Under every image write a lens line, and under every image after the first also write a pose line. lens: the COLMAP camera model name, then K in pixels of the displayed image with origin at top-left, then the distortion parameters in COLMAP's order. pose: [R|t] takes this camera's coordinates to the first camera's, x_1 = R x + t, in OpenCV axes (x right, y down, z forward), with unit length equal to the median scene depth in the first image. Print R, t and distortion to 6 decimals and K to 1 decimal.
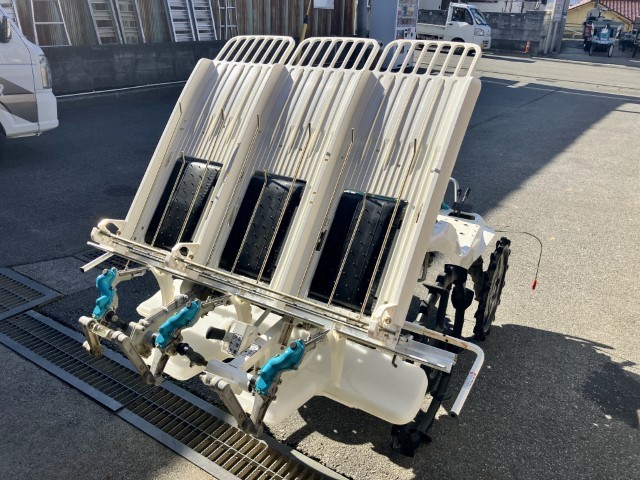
lens RADIAL K [[513.1, 0, 317.5], [0, 513.1, 242.7], [0, 0, 1]] dist [0.055432, -0.084122]
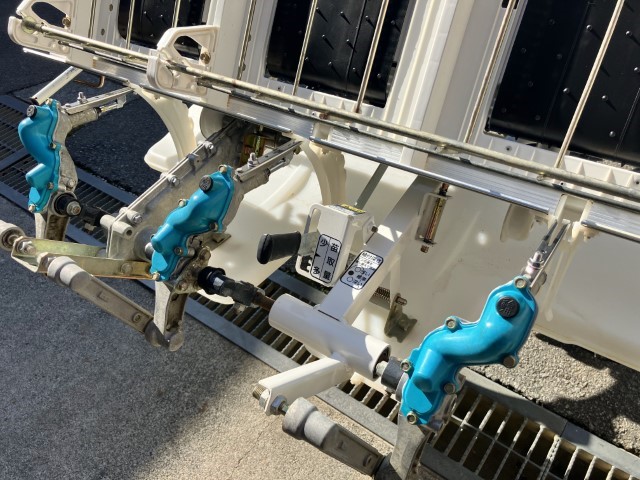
lens RADIAL K [[513.1, 0, 317.5], [0, 513.1, 242.7], [0, 0, 1]] dist [0.055432, -0.084122]
pose [[0.989224, -0.058266, -0.134318, -0.096028], [0.105655, 0.919184, 0.379392, 0.014710], [0.101357, -0.389495, 0.915435, 0.540686]]
